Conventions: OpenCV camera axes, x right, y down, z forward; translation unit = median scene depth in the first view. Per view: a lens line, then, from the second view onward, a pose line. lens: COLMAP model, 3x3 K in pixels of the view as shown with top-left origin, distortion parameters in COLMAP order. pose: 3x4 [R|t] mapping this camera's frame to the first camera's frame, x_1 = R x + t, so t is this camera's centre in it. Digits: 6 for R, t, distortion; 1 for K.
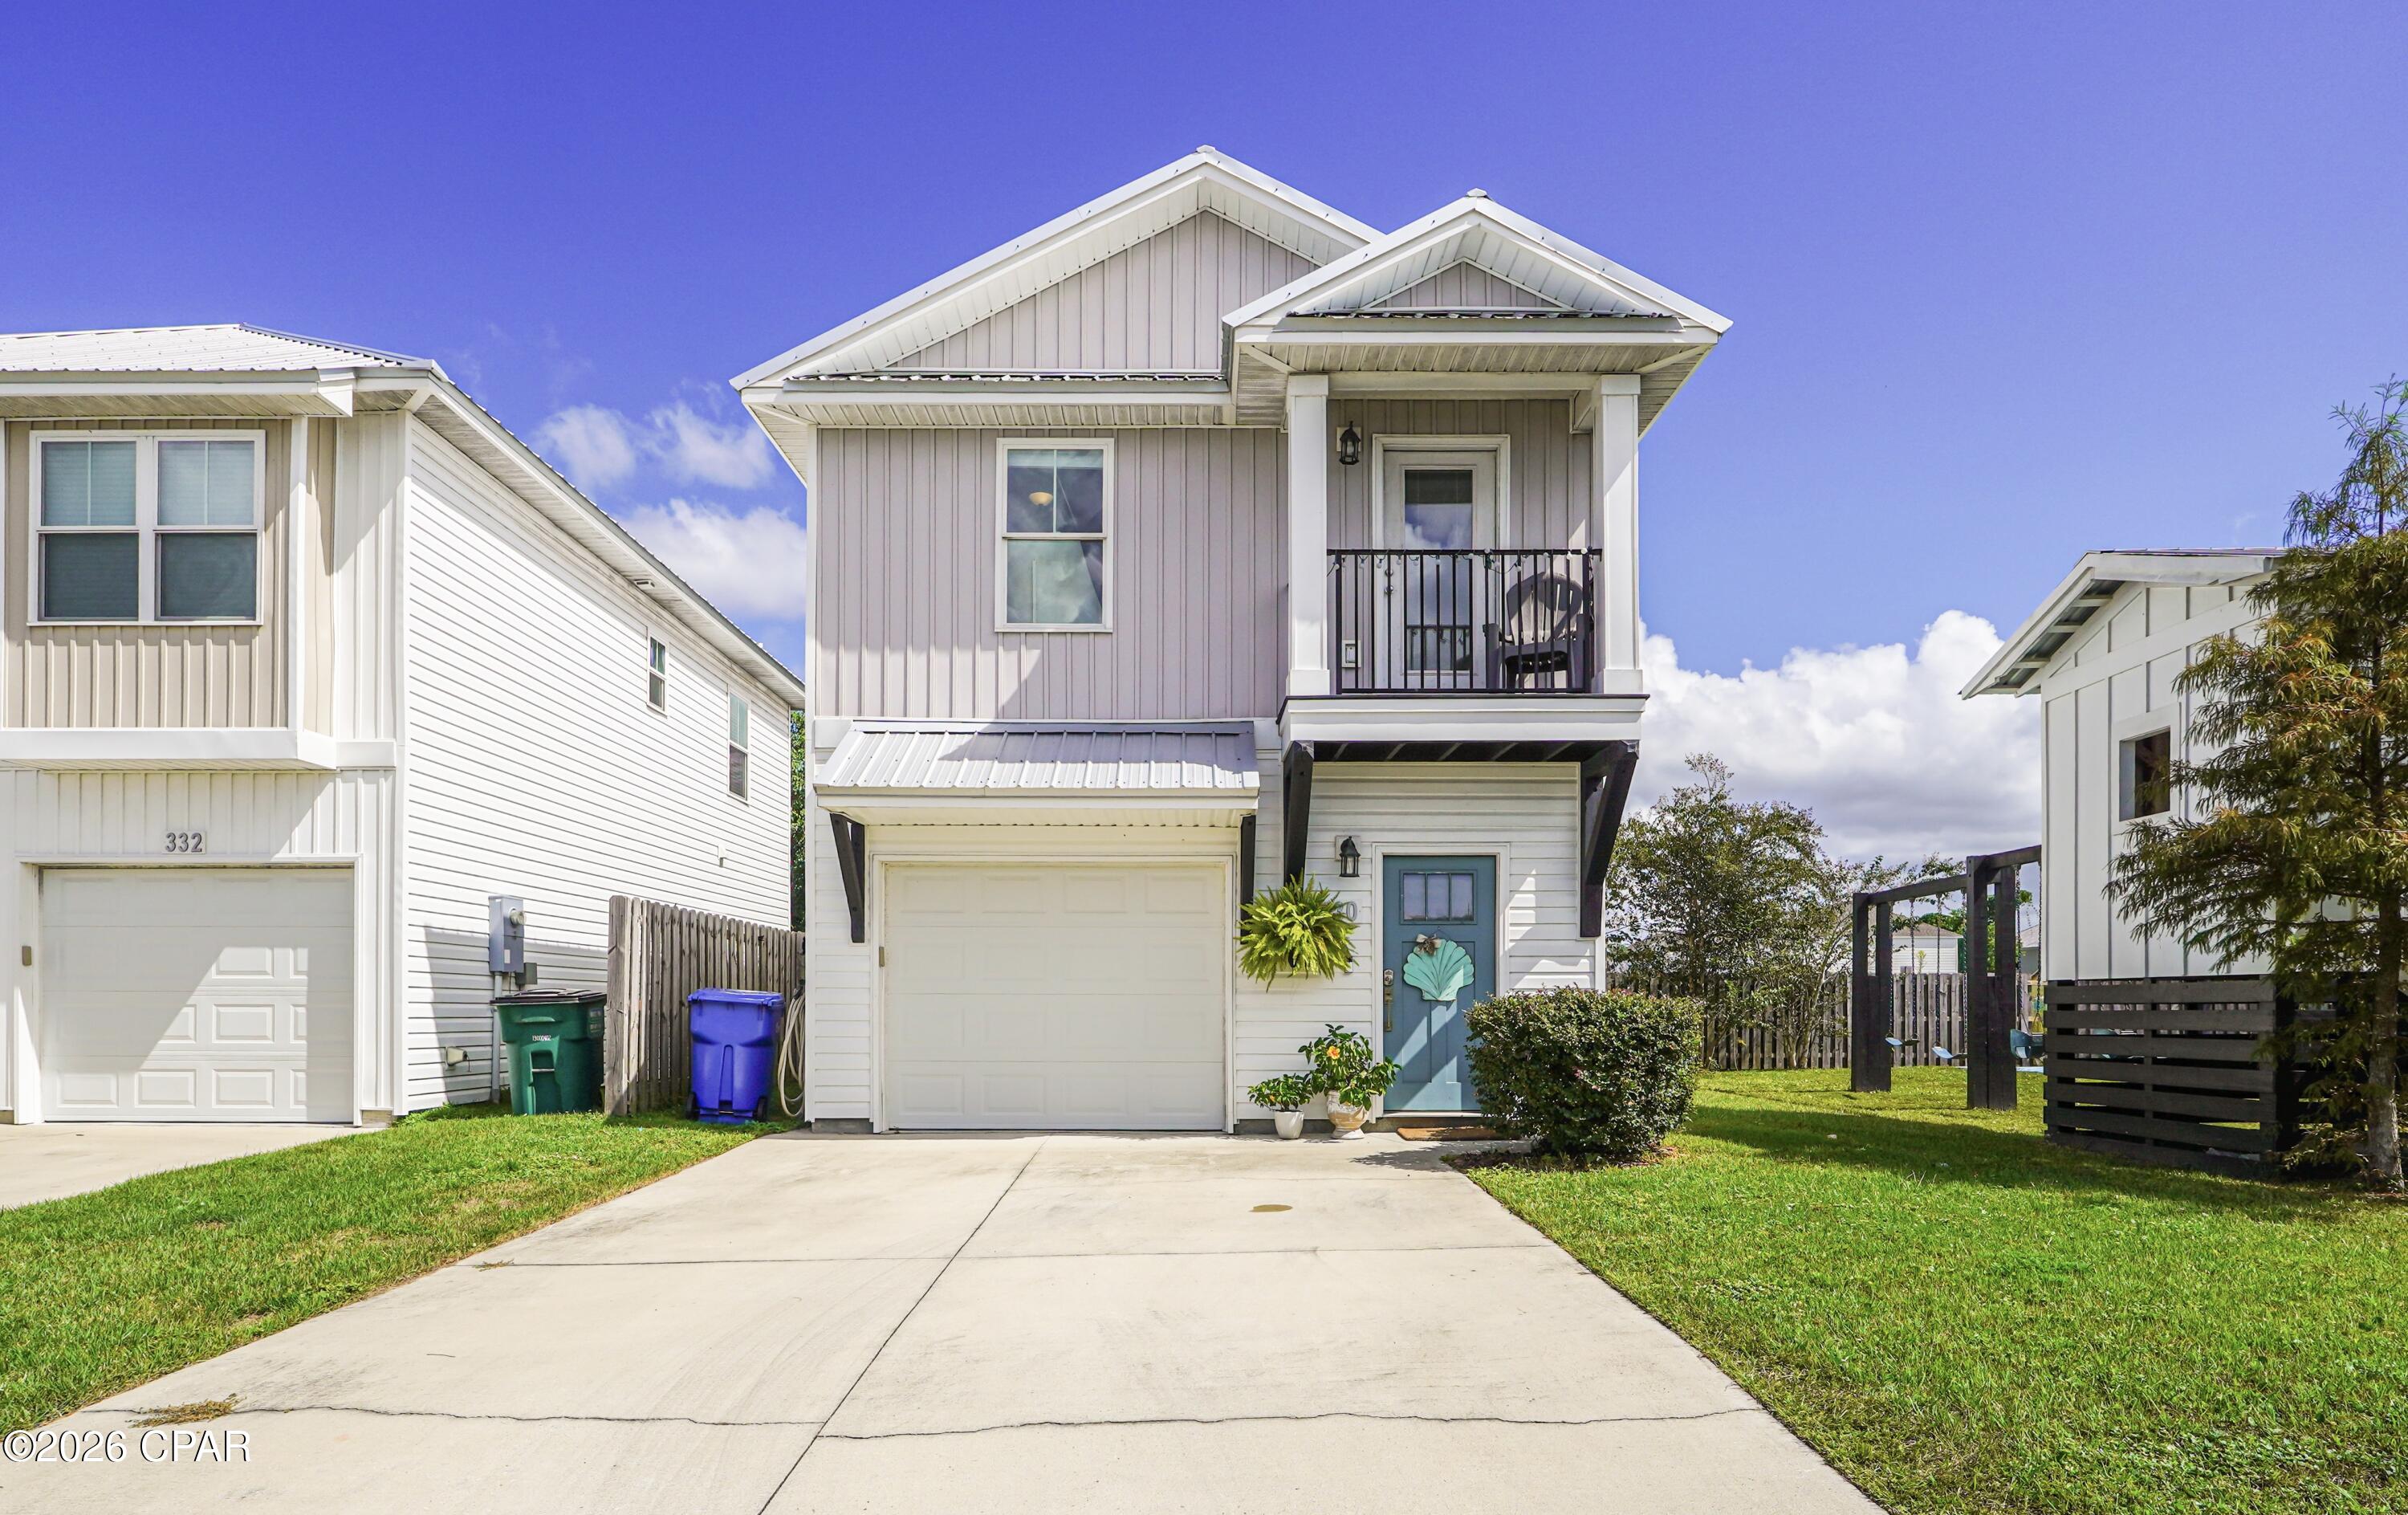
lens RADIAL K [[1253.8, 0, 1214.9], [0, 1253.8, 1000.8], [0, 0, 1]] dist [-0.008129, -0.000206]
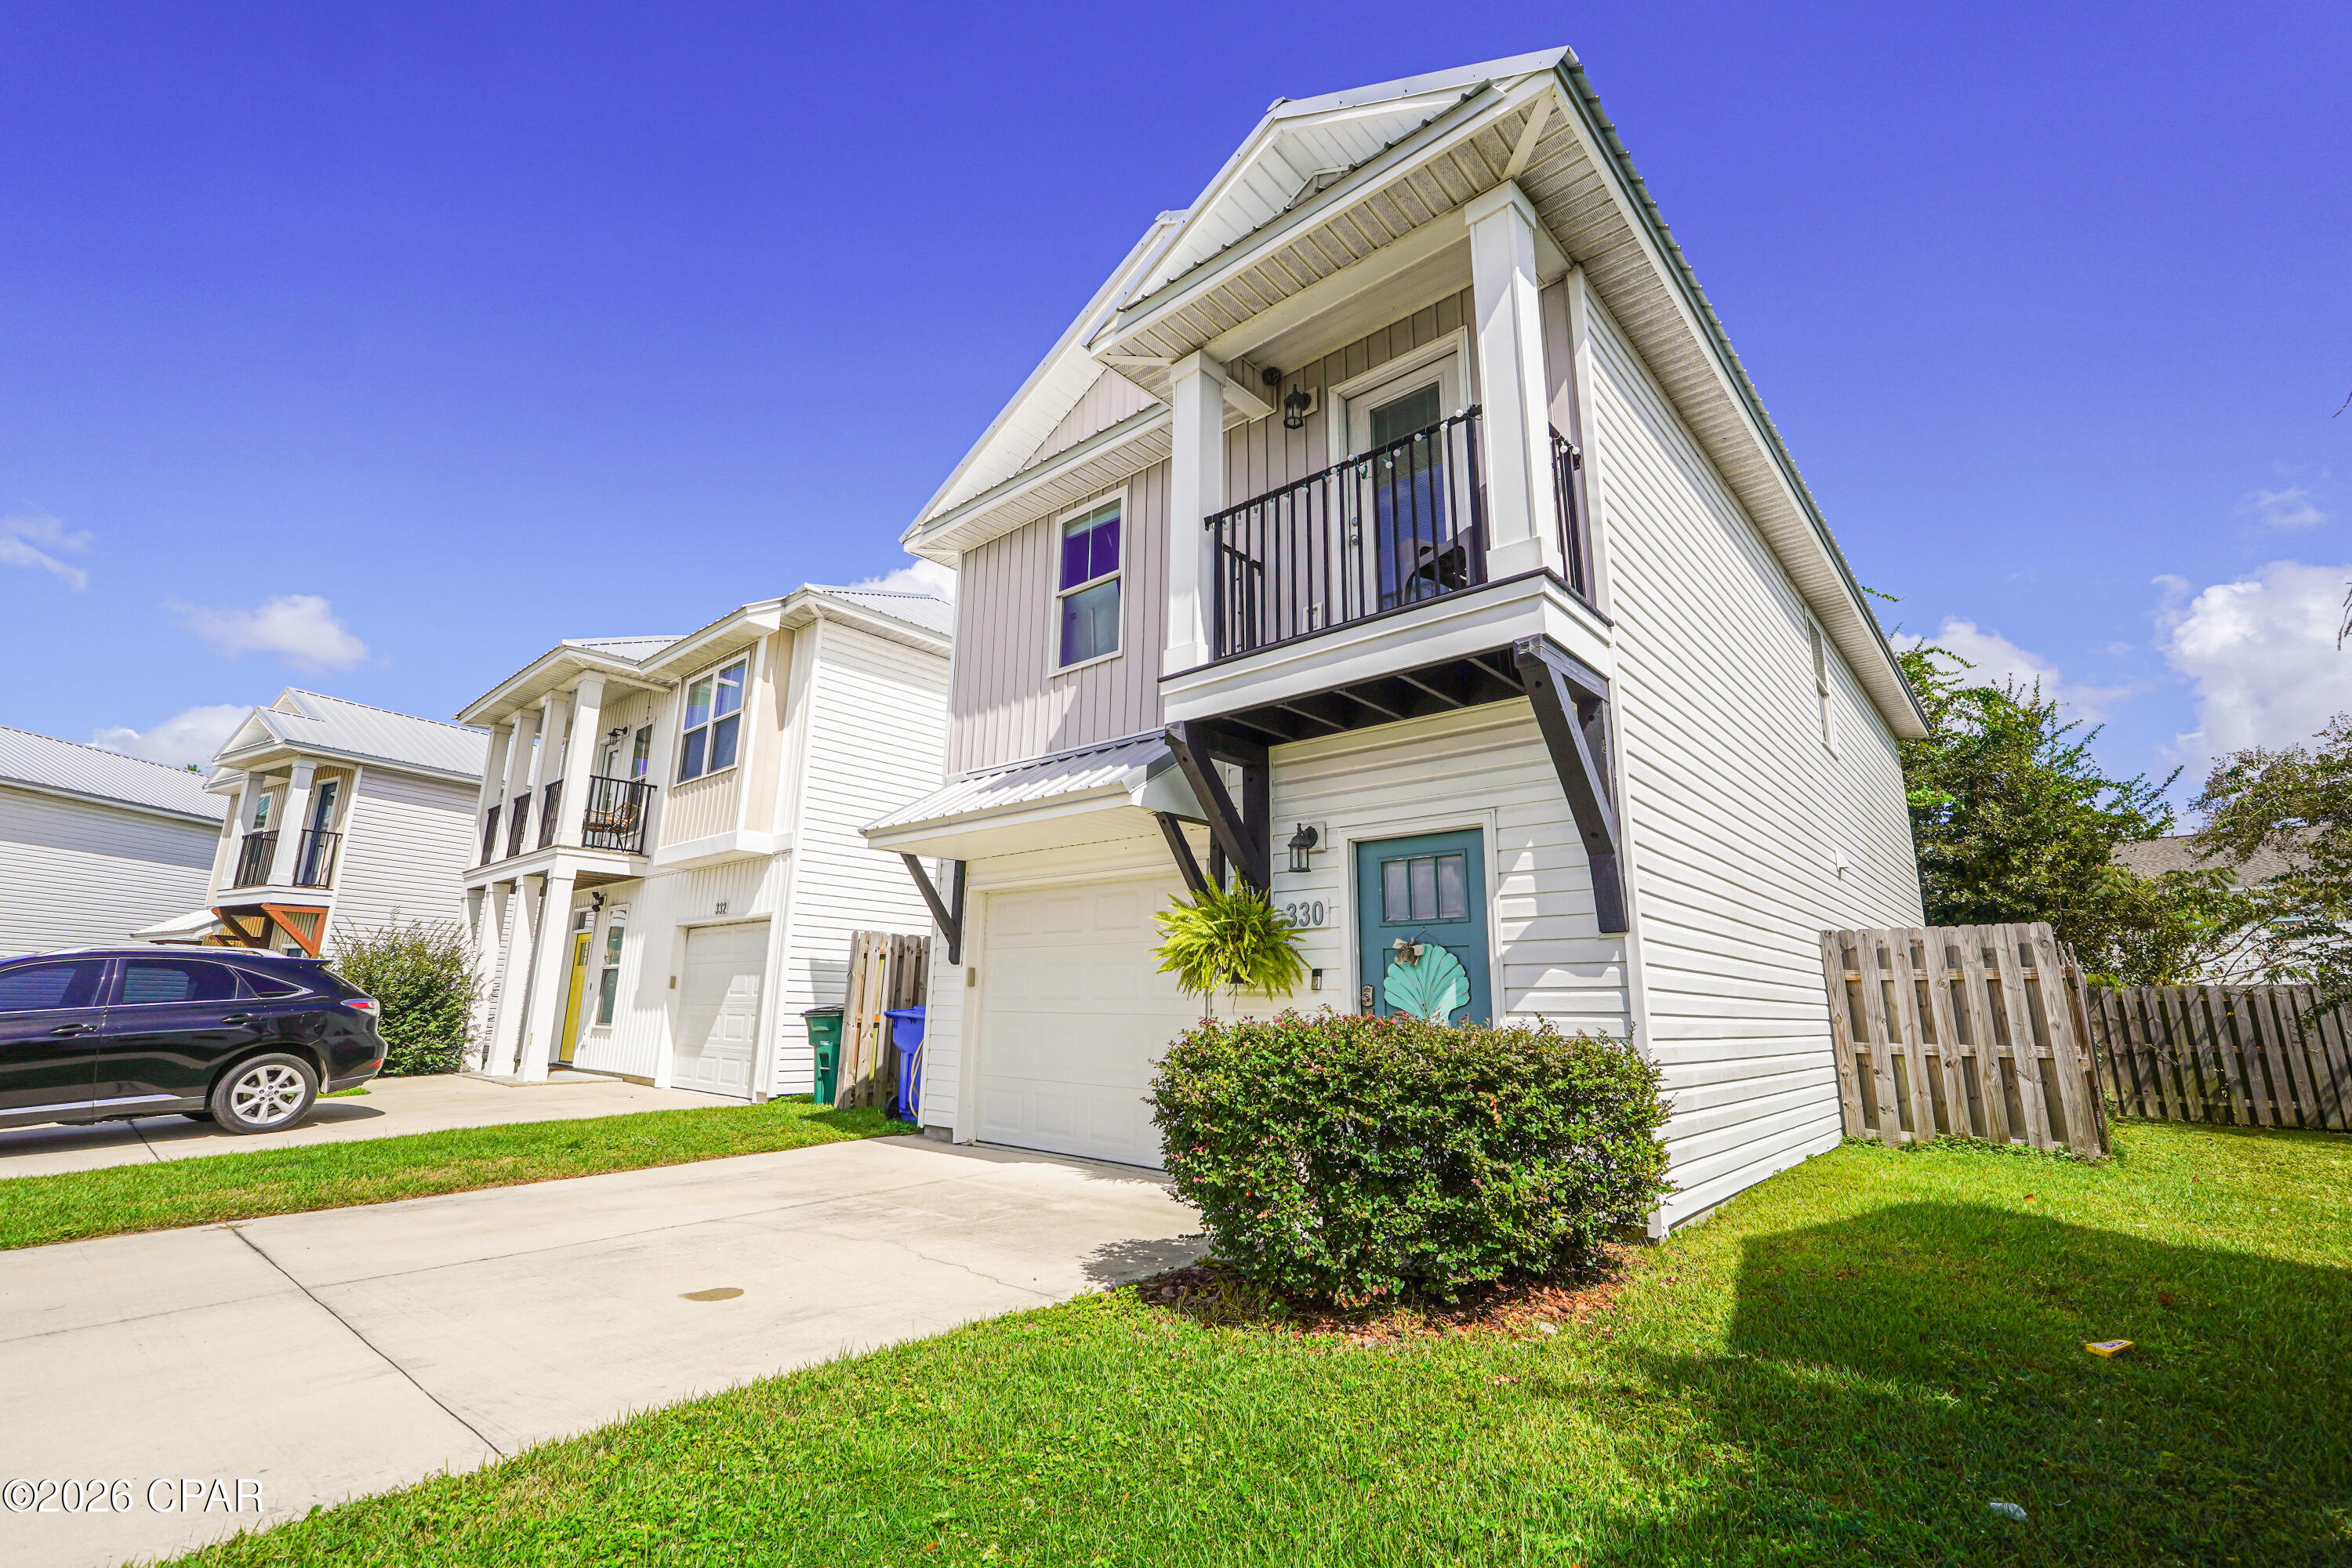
lens RADIAL K [[1001.1, 0, 1219.3], [0, 1001.1, 773.6], [0, 0, 1]] dist [-0.017746, 0.006588]
pose [[0.755241, -0.143090, -0.639637, 0.490376], [-0.006744, 0.974132, -0.225881, -0.012130], [0.655412, 0.174908, 0.734739, 0.459511]]
